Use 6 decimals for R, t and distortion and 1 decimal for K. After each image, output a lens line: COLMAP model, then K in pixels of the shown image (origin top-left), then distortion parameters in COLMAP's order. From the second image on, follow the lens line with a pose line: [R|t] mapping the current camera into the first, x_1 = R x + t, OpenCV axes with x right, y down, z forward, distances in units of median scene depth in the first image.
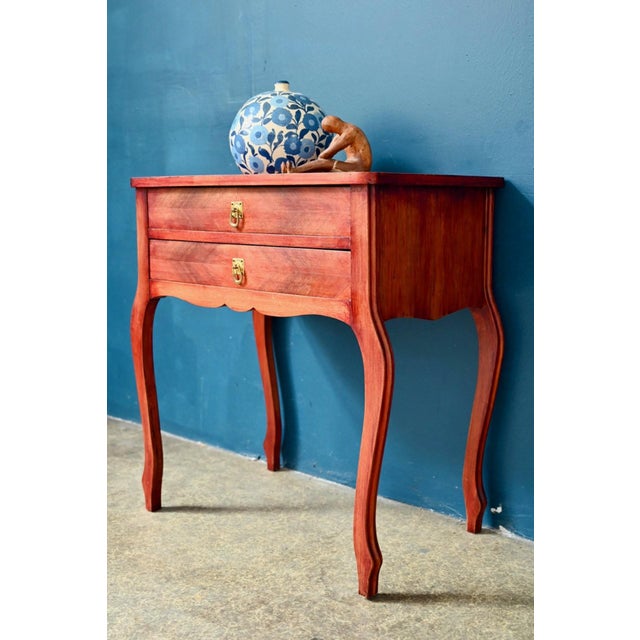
lens RADIAL K [[828.7, 0, 326.3], [0, 828.7, 318.1], [0, 0, 1]] dist [0.010109, 0.014869]
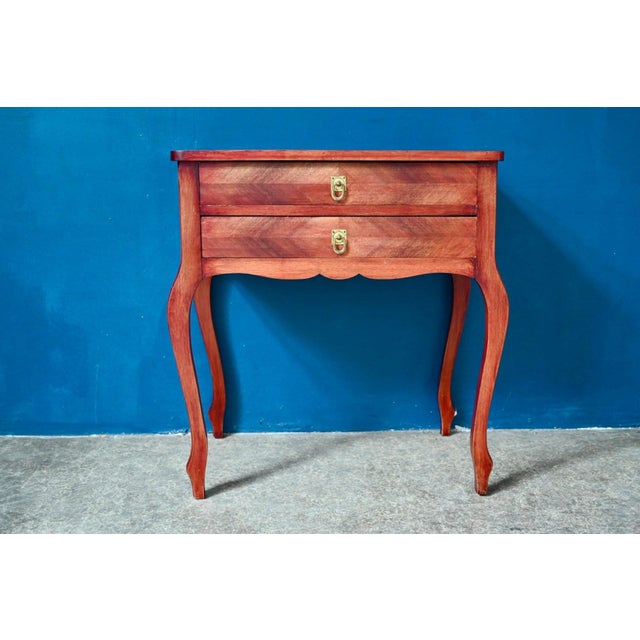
lens RADIAL K [[775.1, 0, 320.0], [0, 775.1, 320.0], [0, 0, 1]] dist [0.002618, -0.000817]
pose [[0.726106, -0.137240, 0.673747, -0.812514], [0.098305, 0.990532, 0.095824, -0.054946], [-0.680519, -0.003346, 0.732723, 0.287825]]
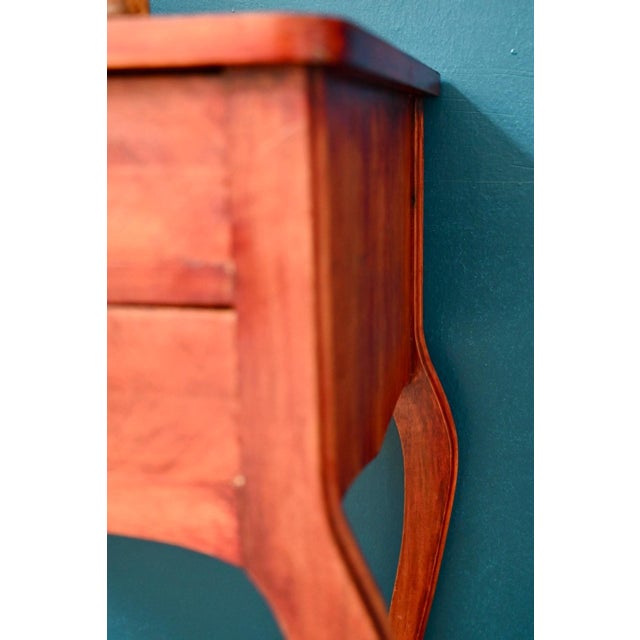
lens RADIAL K [[920.6, 0, 320.0], [0, 920.6, 320.0], [0, 0, 1]] dist [-0.024705, -0.027664]
pose [[0.873094, -0.107211, 0.475619, -0.080216], [0.081450, 0.993888, 0.074518, -0.087088], [-0.480701, -0.026322, 0.876489, 0.634814]]
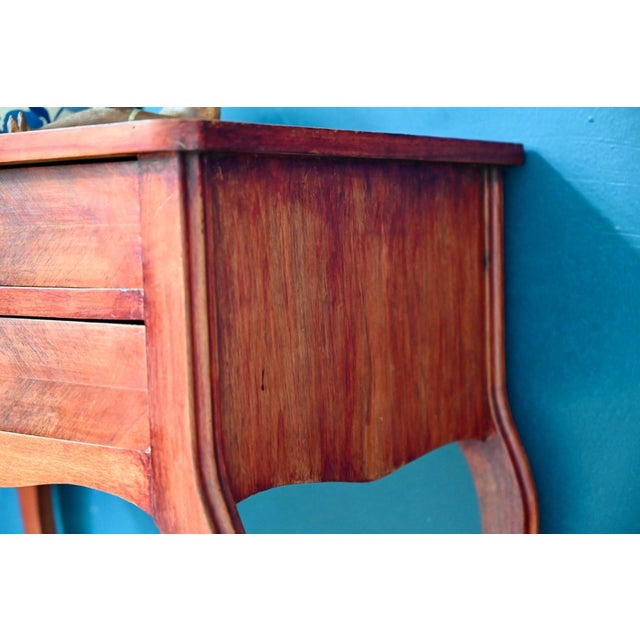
lens RADIAL K [[1223.3, 0, 320.0], [0, 1223.3, 320.0], [0, 0, 1]] dist [-0.007968, -0.023434]
pose [[0.998186, -0.027843, 0.053373, 0.071205], [0.031181, 0.997541, -0.062765, -0.039413], [-0.051494, 0.064315, 0.996600, 0.374881]]
